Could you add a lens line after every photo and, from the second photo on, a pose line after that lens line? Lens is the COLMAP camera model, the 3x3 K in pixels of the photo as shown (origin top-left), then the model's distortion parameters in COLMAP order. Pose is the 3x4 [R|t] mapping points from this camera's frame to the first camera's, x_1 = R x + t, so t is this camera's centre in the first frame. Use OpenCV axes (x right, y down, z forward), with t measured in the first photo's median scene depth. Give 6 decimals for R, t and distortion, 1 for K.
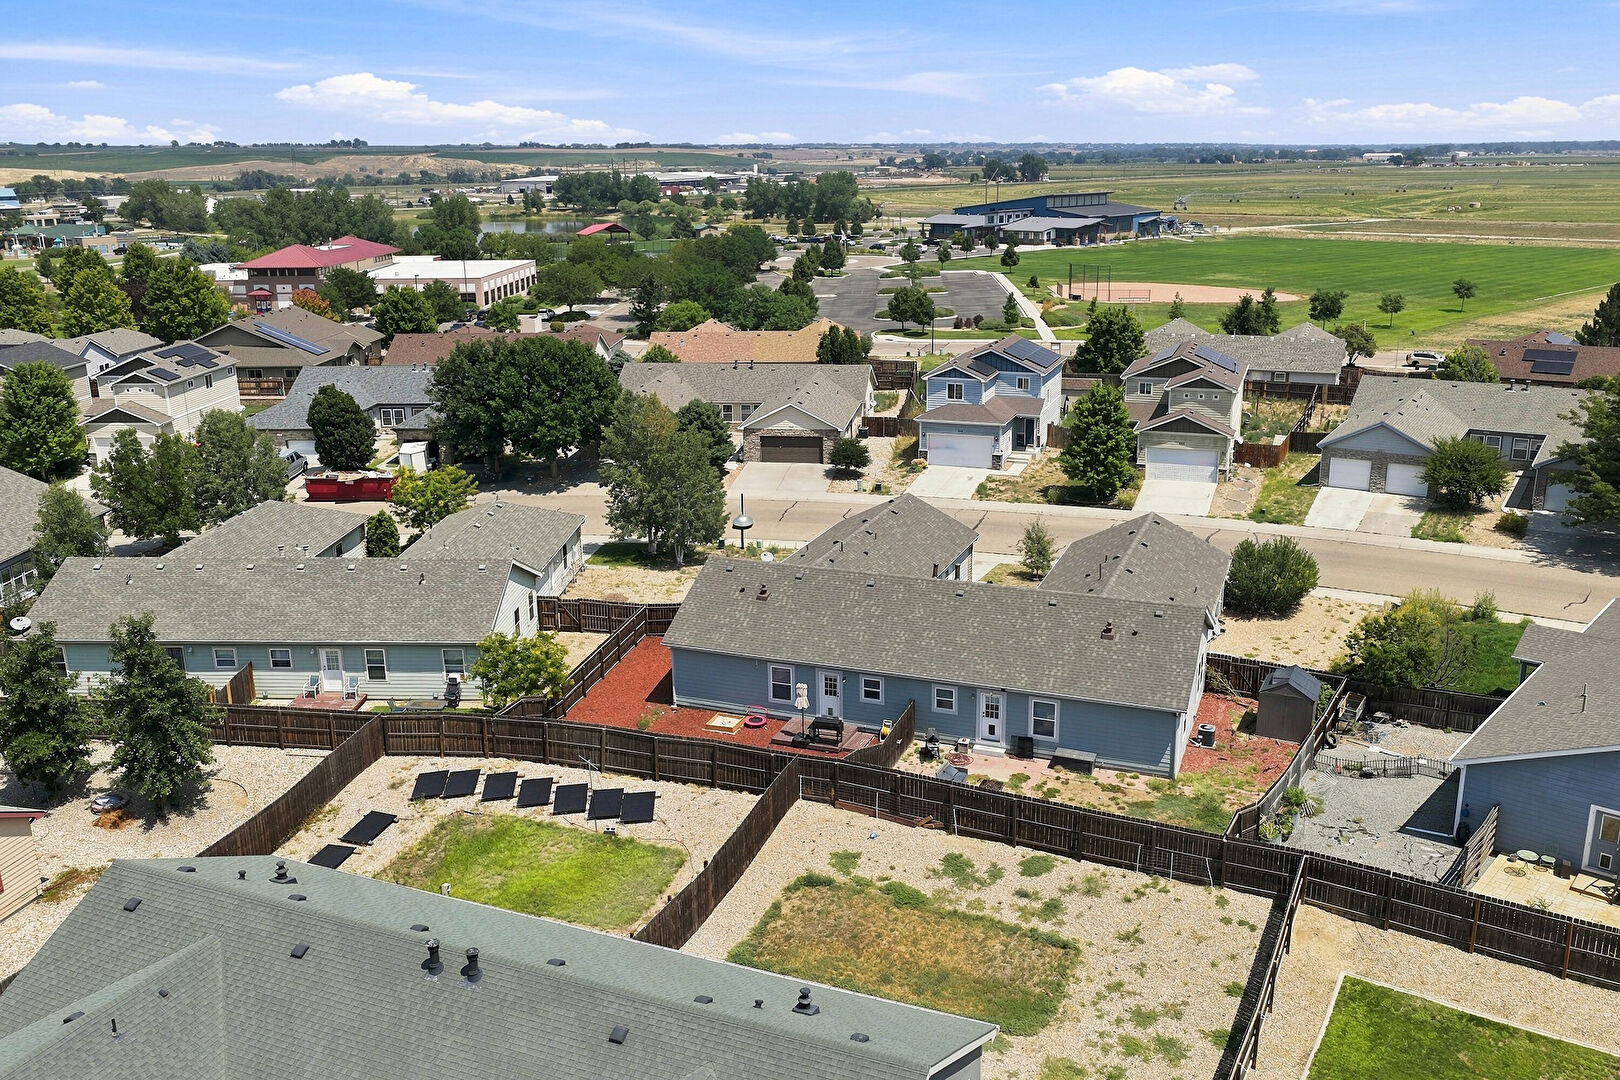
lens RADIAL K [[1363.6, 0, 810.0], [0, 1363.6, 529.7], [0, 0, 1]] dist [-0.009340, 0.023853]
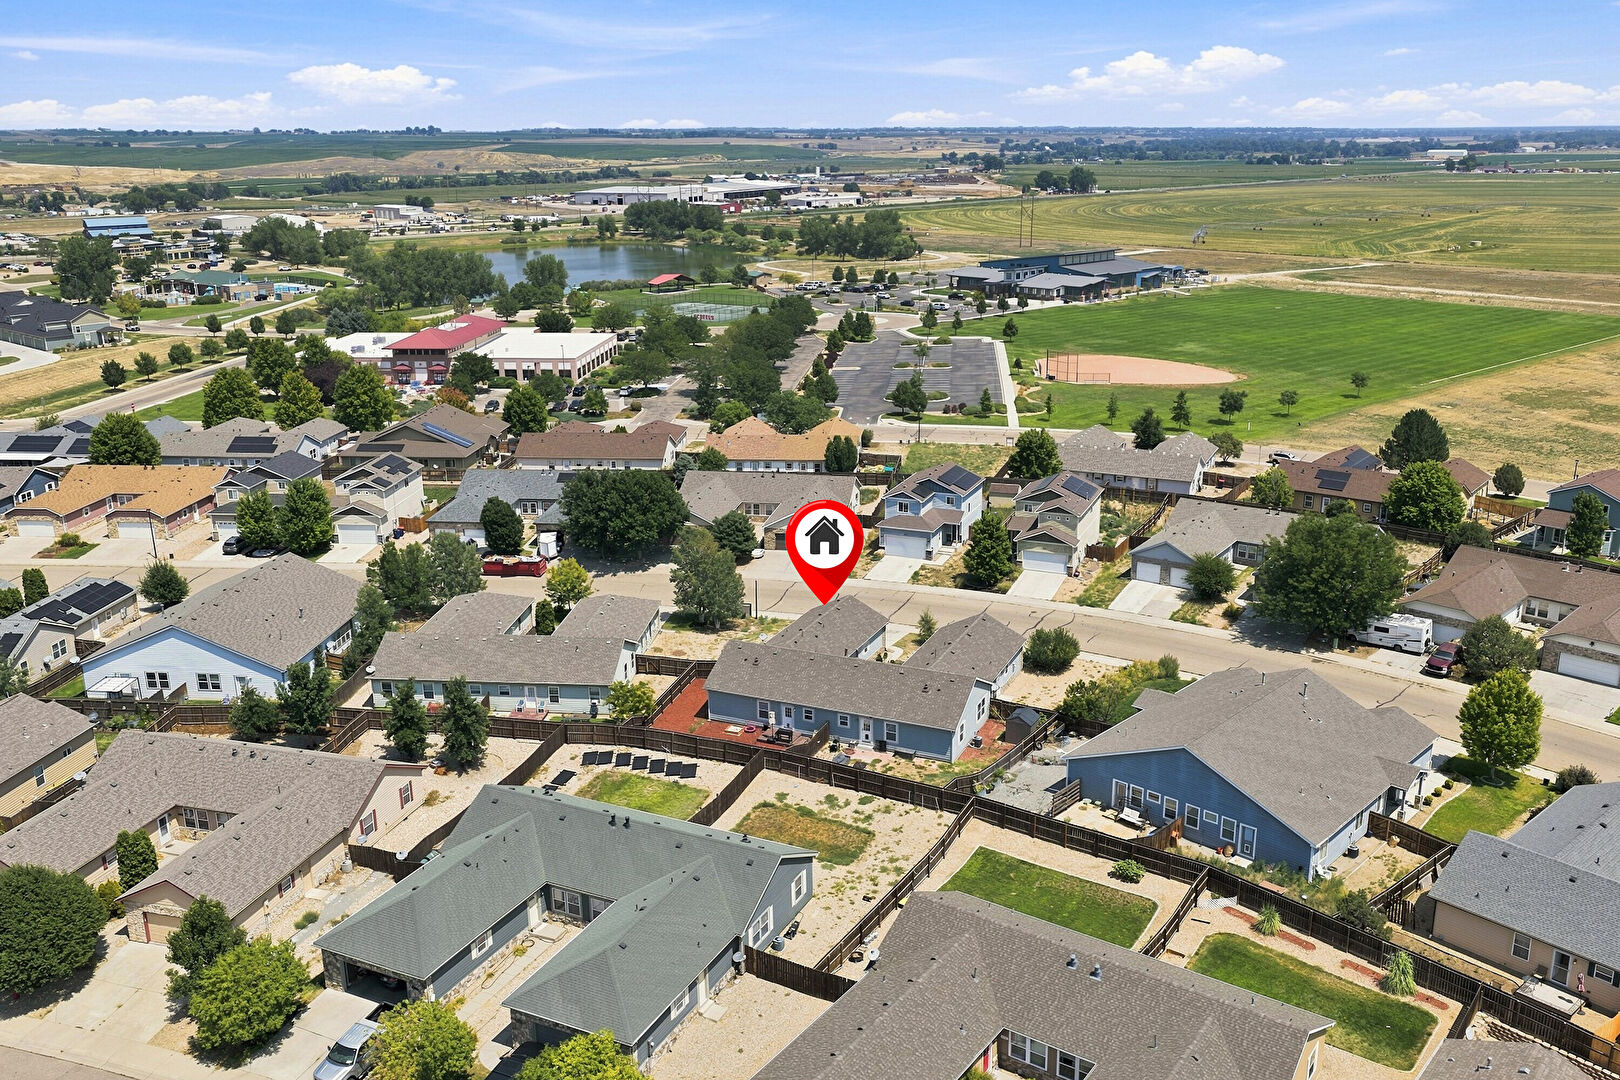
lens RADIAL K [[1350.9, 0, 808.1], [0, 1350.9, 540.7], [0, 0, 1]] dist [-0.007971, 0.031144]
pose [[0.998835, 0.015261, -0.045779, 0.075020], [-0.014360, 0.999698, 0.019949, -0.099477], [0.046069, -0.019268, 0.998752, -0.542134]]
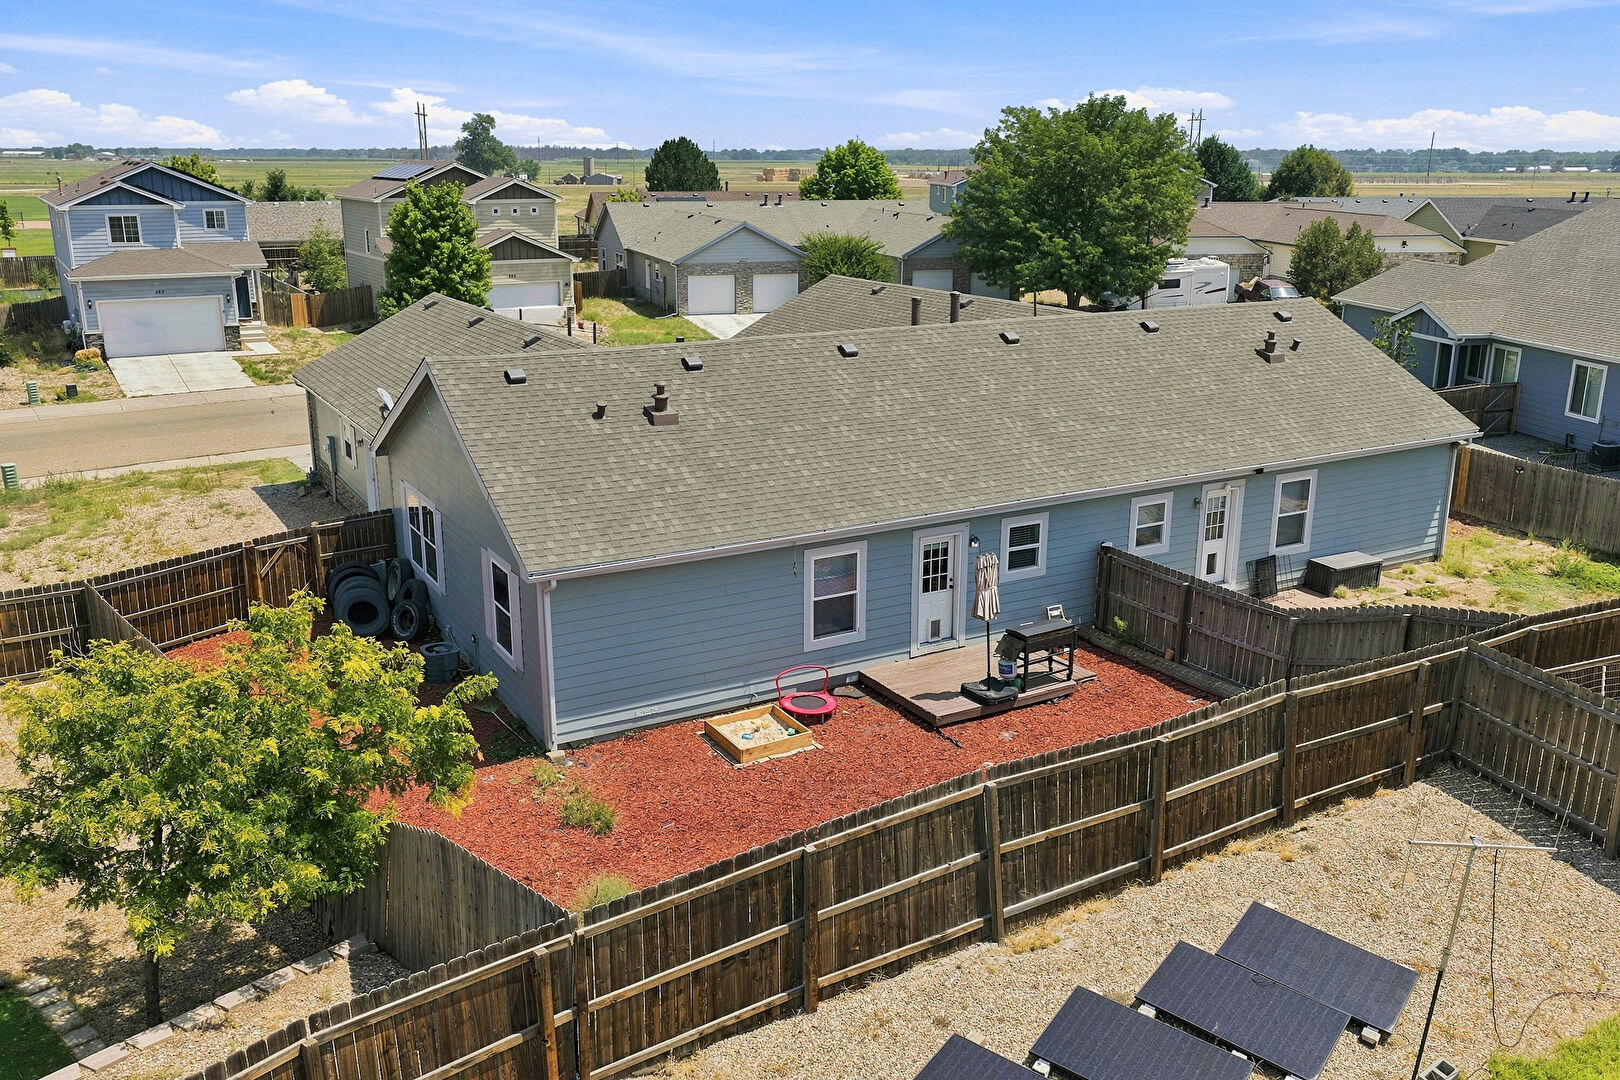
lens RADIAL K [[1363.6, 0, 809.7], [0, 1363.6, 543.4], [0, 0, 1]] dist [-0.009340, 0.023853]
pose [[0.622085, -0.200448, 0.756856, -0.193538], [0.197175, 0.975625, 0.096322, 0.034242], [-0.757715, 0.089312, 0.646445, 0.441387]]
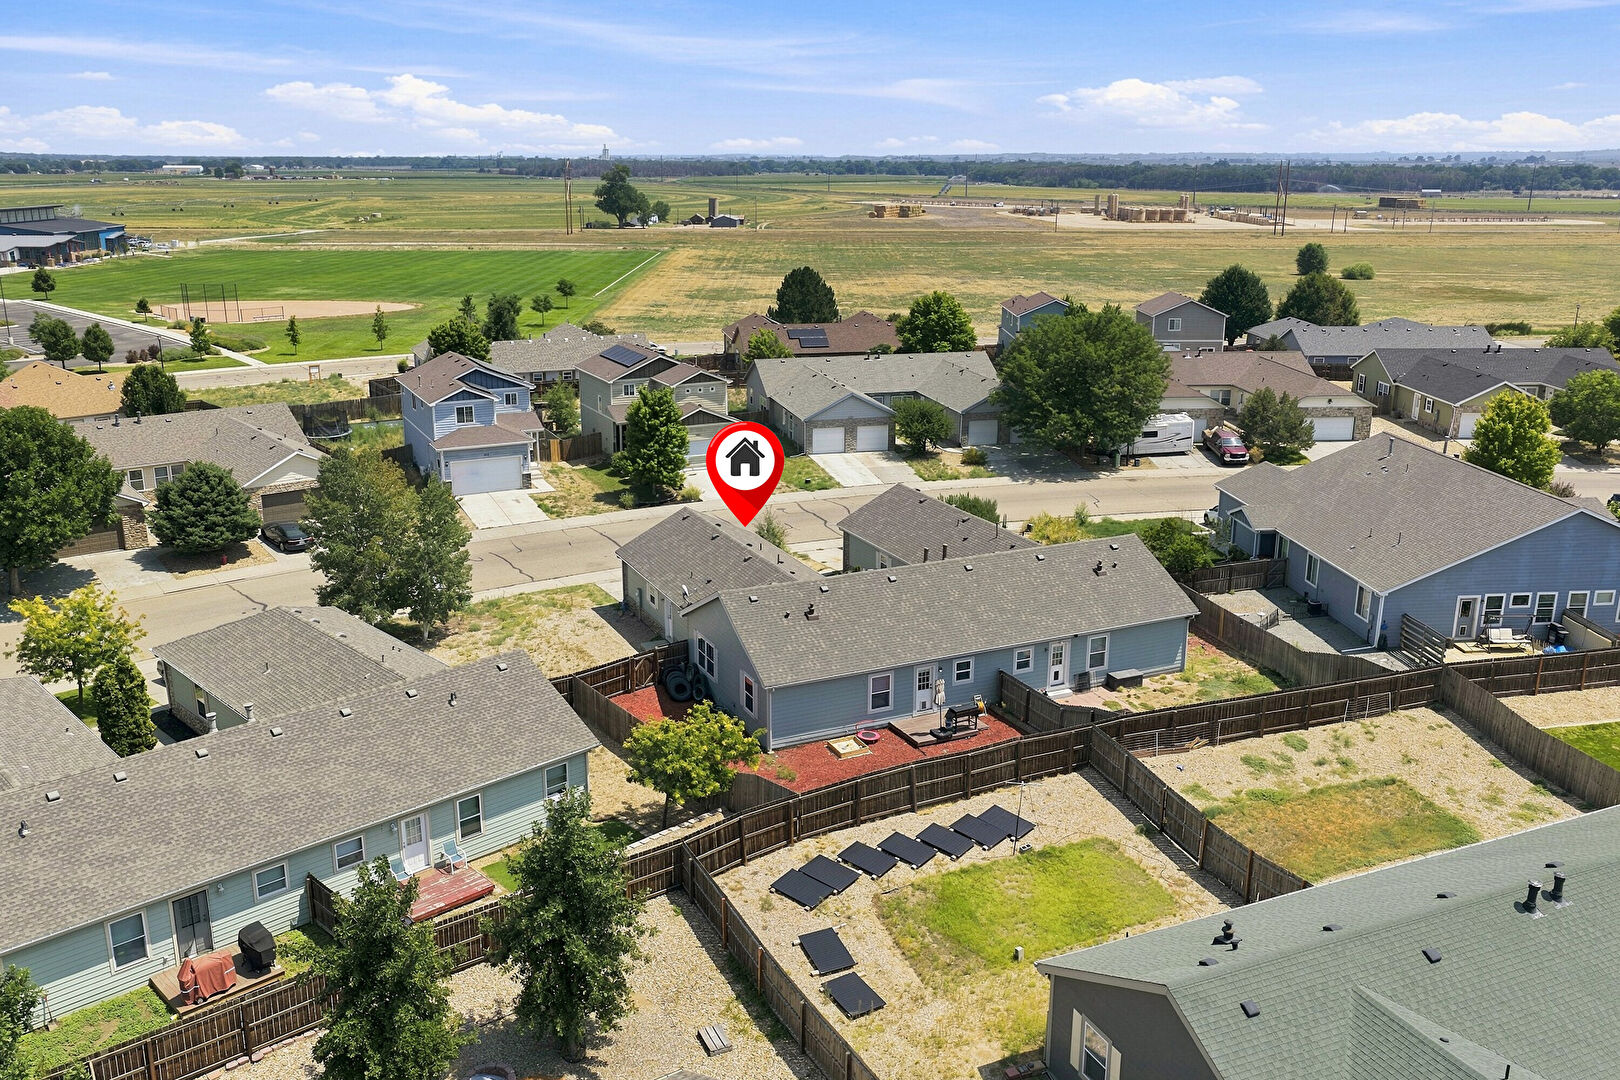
lens RADIAL K [[1350.9, 0, 806.3], [0, 1350.9, 553.0], [0, 0, 1]] dist [-0.007971, 0.031144]
pose [[0.685226, -0.190342, 0.703019, -0.433859], [0.183735, 0.979204, 0.086035, -0.048218], [-0.704775, 0.070216, 0.705948, 0.198578]]
